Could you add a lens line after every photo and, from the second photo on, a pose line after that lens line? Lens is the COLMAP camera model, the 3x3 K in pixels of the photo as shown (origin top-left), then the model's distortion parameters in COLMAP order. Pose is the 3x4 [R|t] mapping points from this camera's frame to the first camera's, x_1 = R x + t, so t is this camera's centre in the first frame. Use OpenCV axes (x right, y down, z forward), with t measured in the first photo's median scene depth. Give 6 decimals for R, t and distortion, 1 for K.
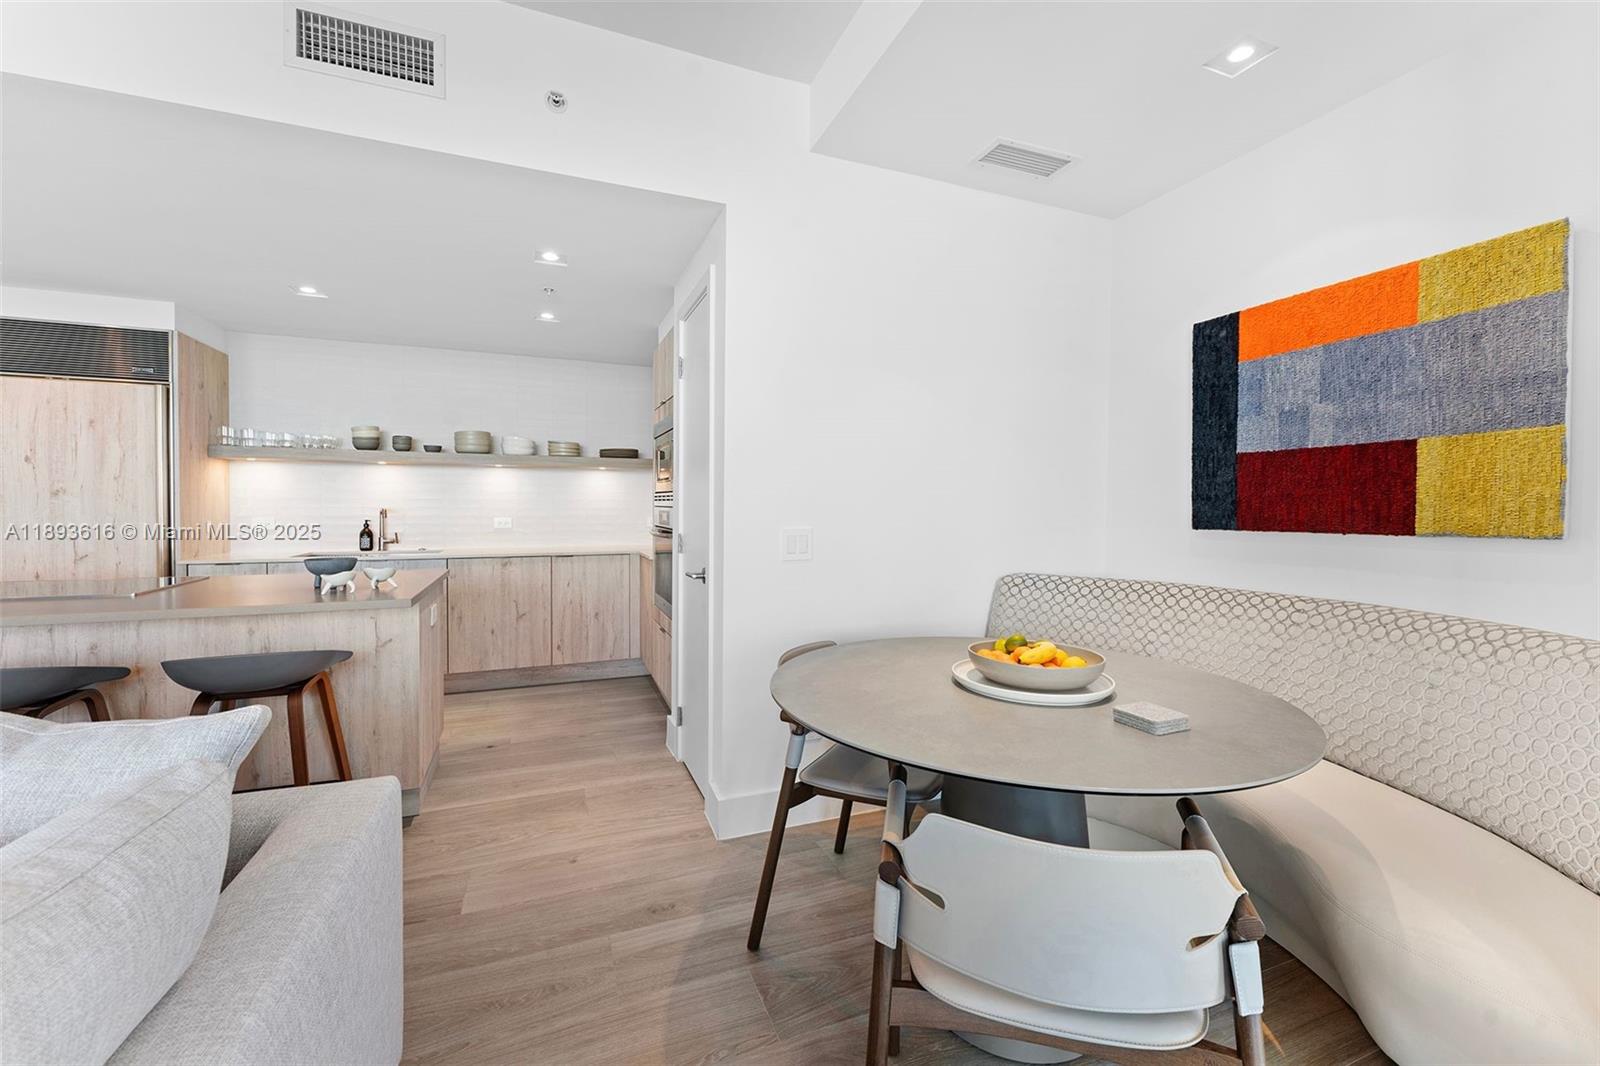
lens RADIAL K [[652.4, 0, 808.5], [0, 652.4, 522.1], [0, 0, 1]] dist [-0.002361, 0.000607]
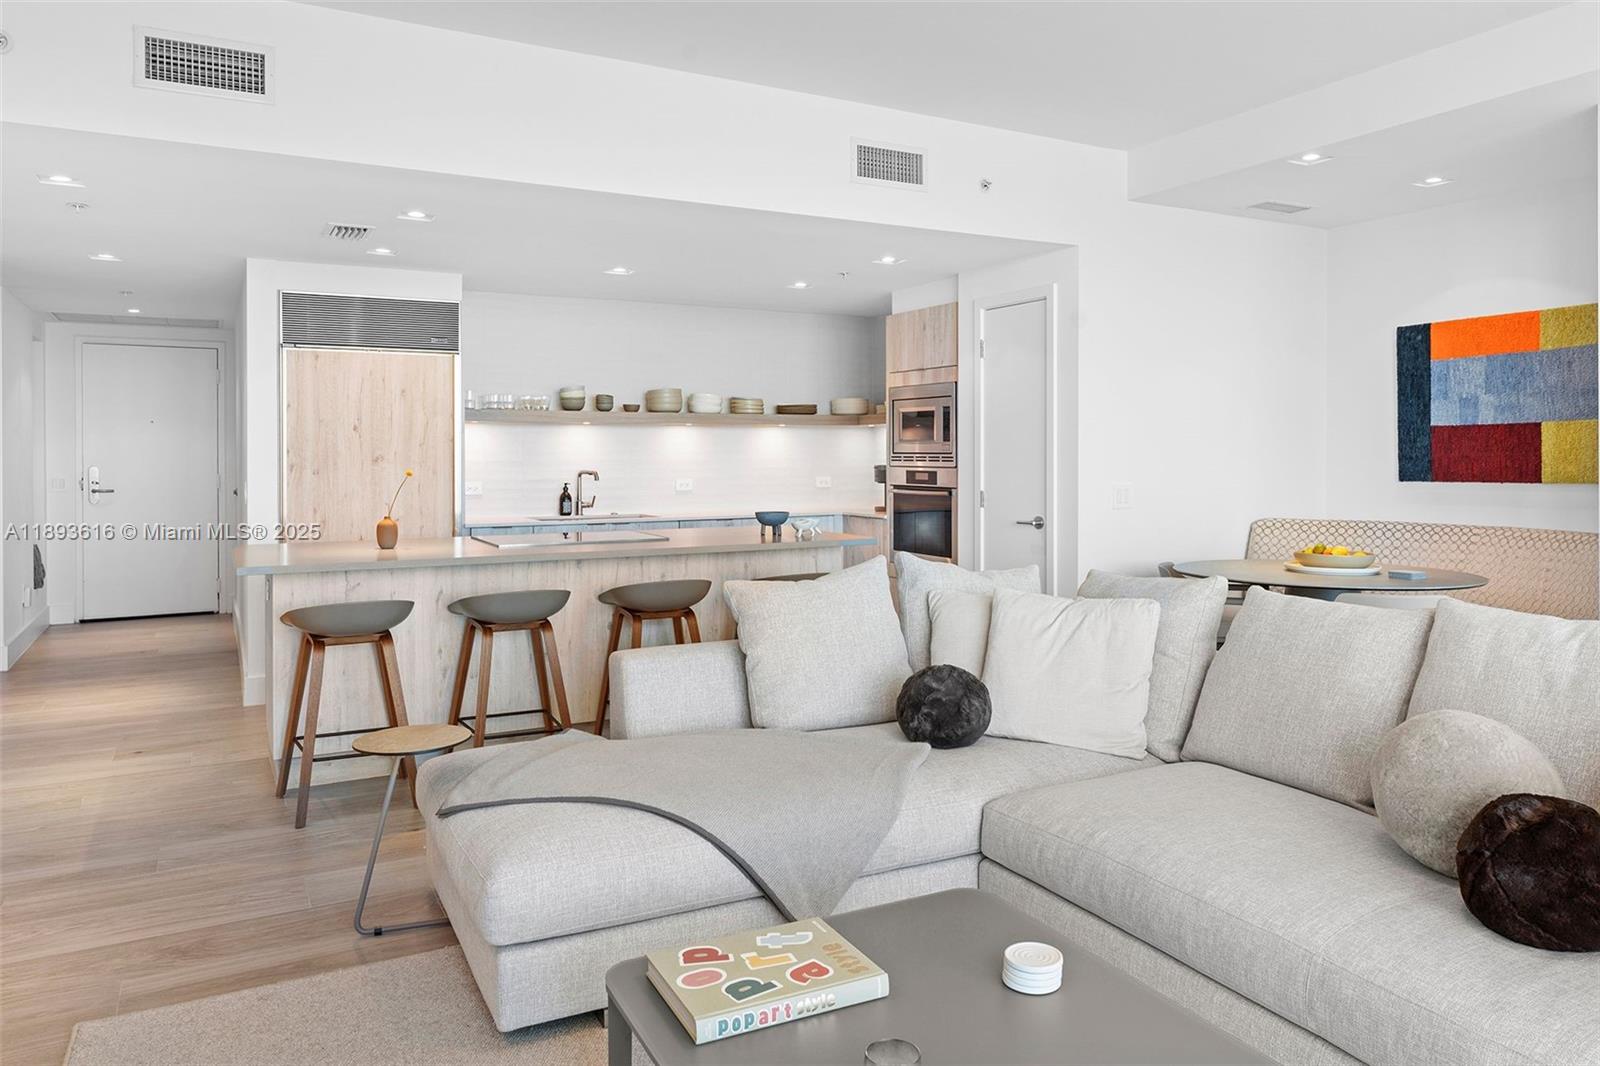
lens RADIAL K [[1116.1, 0, 812.7], [0, 1116.1, 466.5], [0, 0, 1]] dist [-0.001256, -0.013690]
pose [[0.993346, -0.009597, 0.114770, -0.884850], [0.011347, 0.999829, -0.014605, 0.000010], [-0.114610, 0.015810, 0.993285, -1.153042]]
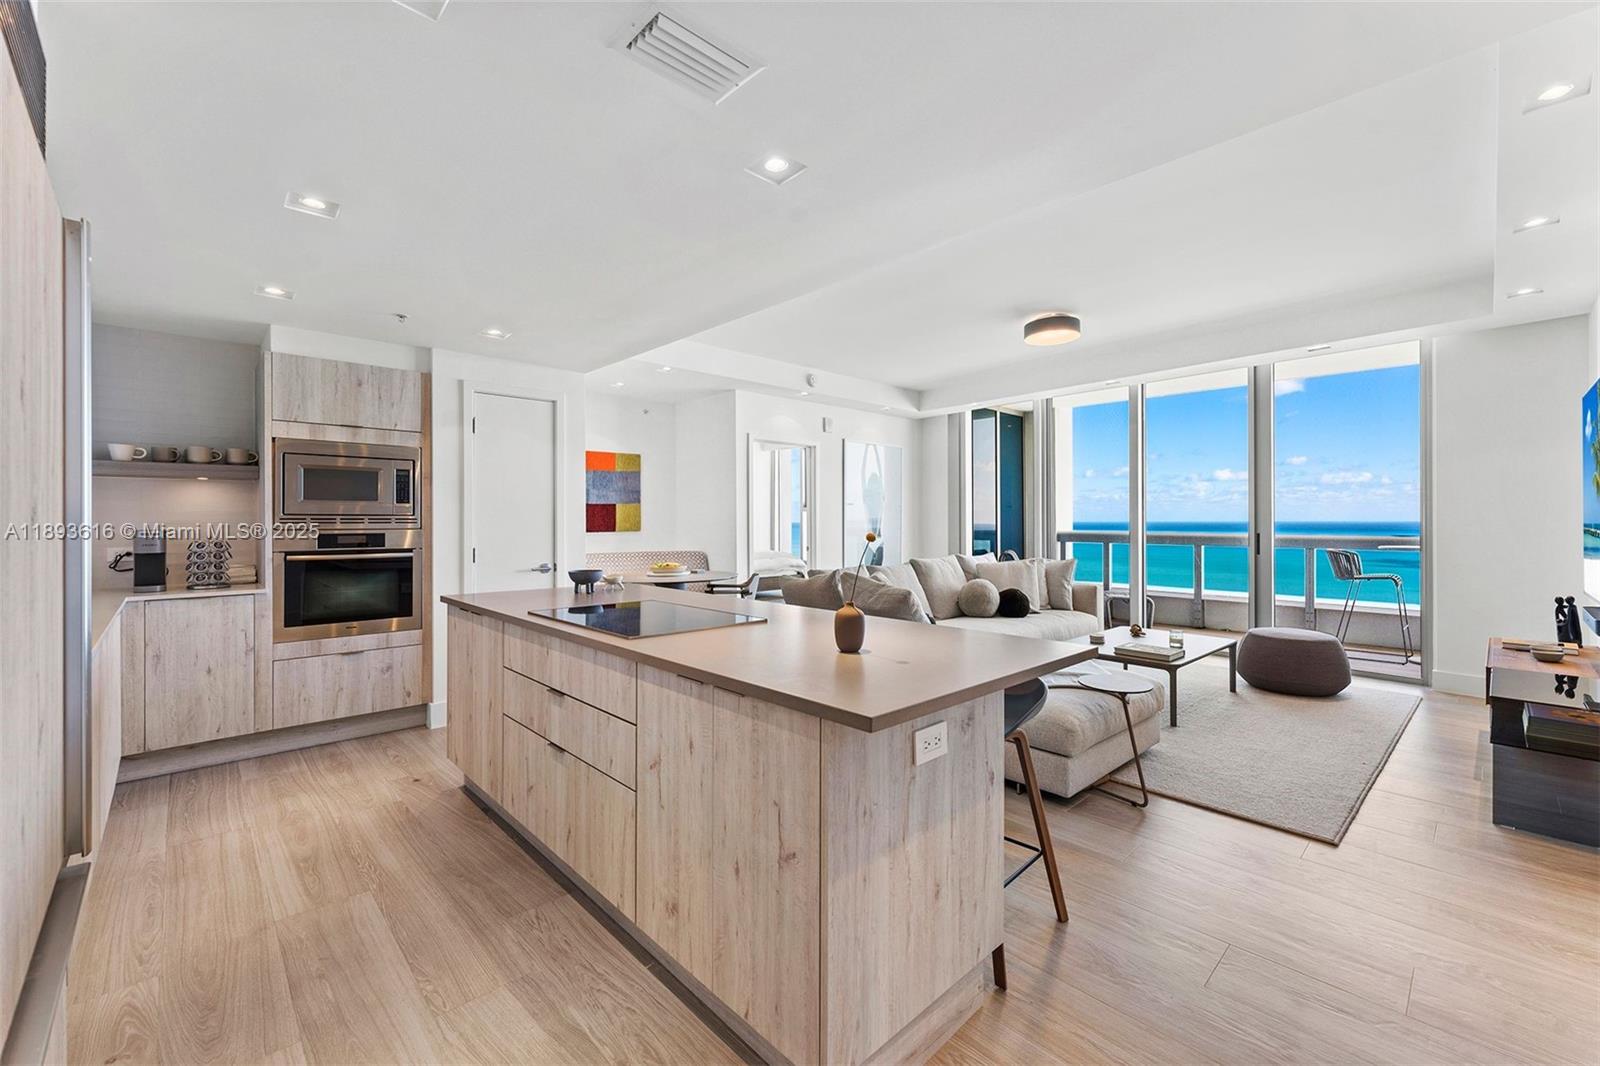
lens RADIAL K [[652.4, 0, 797.2], [0, 652.4, 521.6], [0, 0, 1]] dist [-0.002361, 0.000607]
pose [[-0.367761, -0.005766, 0.929903, -2.059618], [0.024699, 0.999567, 0.015966, -0.050838], [-0.929592, 0.028840, -0.367459, 1.065967]]
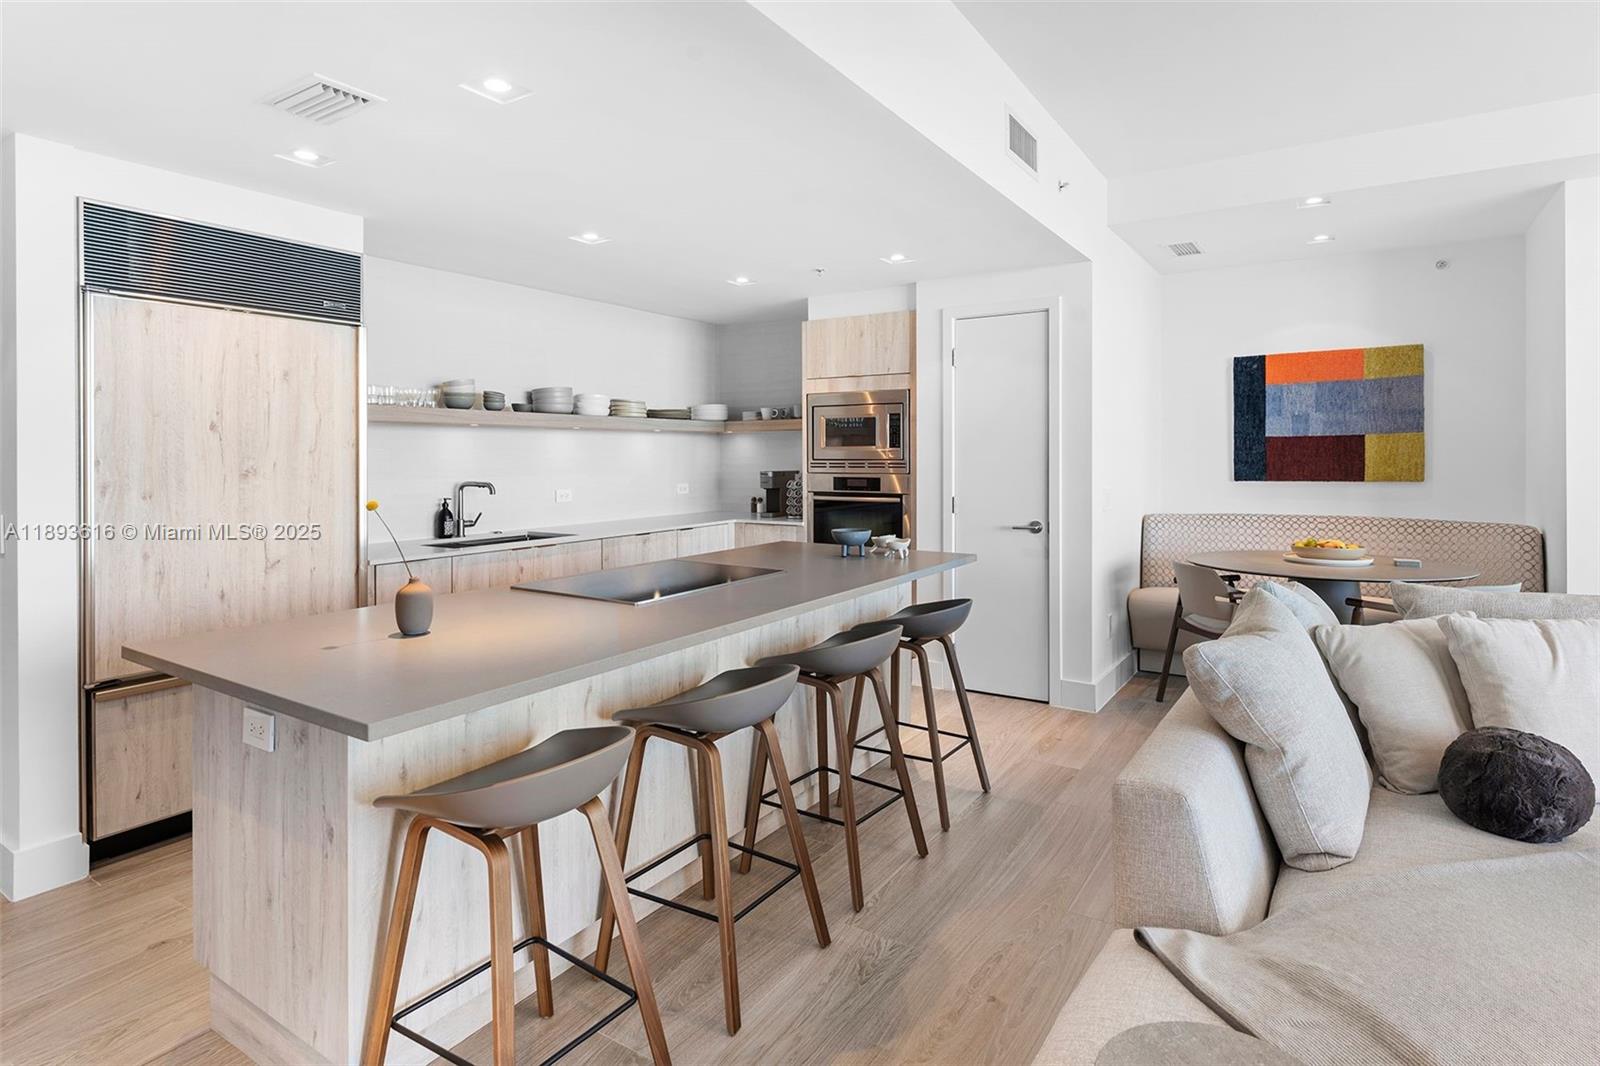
lens RADIAL K [[843.8, 0, 812.0], [0, 843.8, 463.1], [0, 0, 1]] dist [-0.006144, -0.001702]
pose [[0.814669, -0.015780, 0.579712, -1.578420], [0.024901, 0.999660, -0.007783, -0.046421], [-0.579391, 0.020776, 0.814785, -0.121853]]
